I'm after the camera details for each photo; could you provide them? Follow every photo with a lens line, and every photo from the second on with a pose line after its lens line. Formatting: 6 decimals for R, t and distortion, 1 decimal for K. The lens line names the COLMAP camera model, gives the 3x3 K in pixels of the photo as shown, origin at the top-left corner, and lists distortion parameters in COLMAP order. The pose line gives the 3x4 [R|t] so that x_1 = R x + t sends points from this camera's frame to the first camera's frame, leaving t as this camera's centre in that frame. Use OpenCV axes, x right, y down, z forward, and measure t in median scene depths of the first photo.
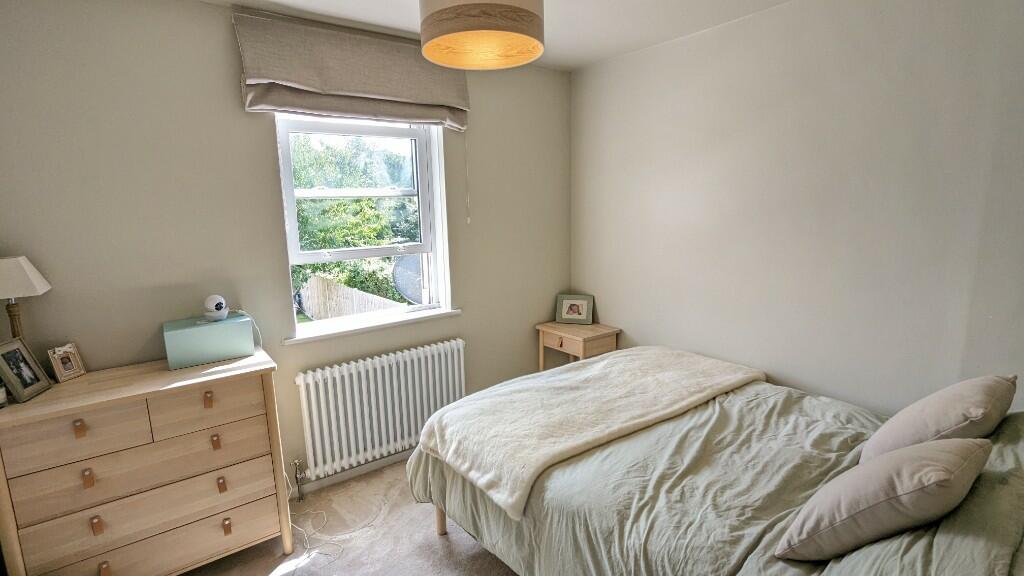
lens RADIAL K [[484.6, 0, 512.0], [0, 484.6, 288.9], [0, 0, 1]] dist [0.000842, 0.000415]
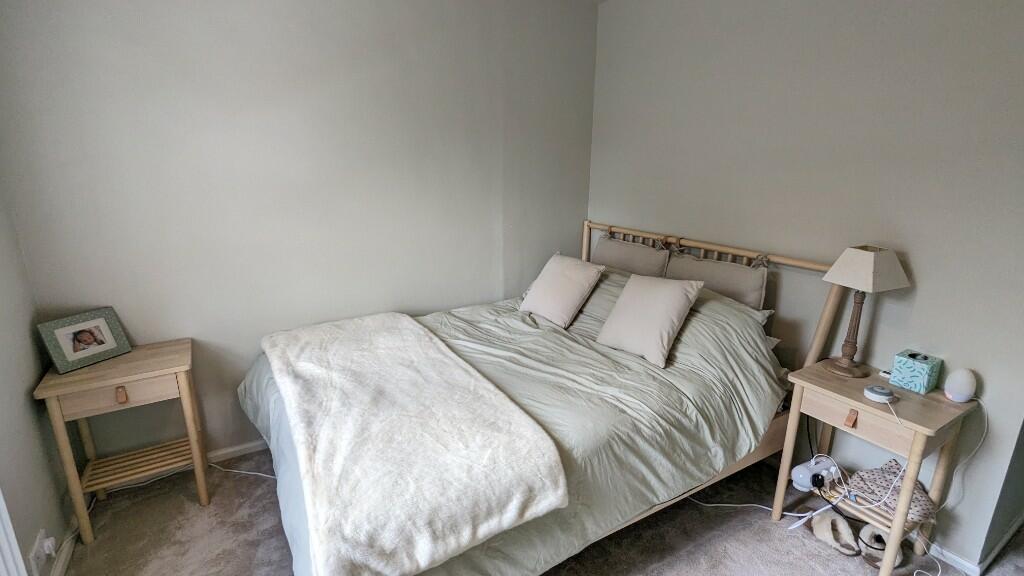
lens RADIAL K [[484.6, 0, 511.2], [0, 484.6, 286.5], [0, 0, 1]] dist [0.000842, 0.000415]
pose [[0.099681, -0.241005, 0.965391, -0.519444], [0.168589, 0.960287, 0.222323, -0.086824], [-0.980633, 0.140593, 0.136353, 0.620691]]
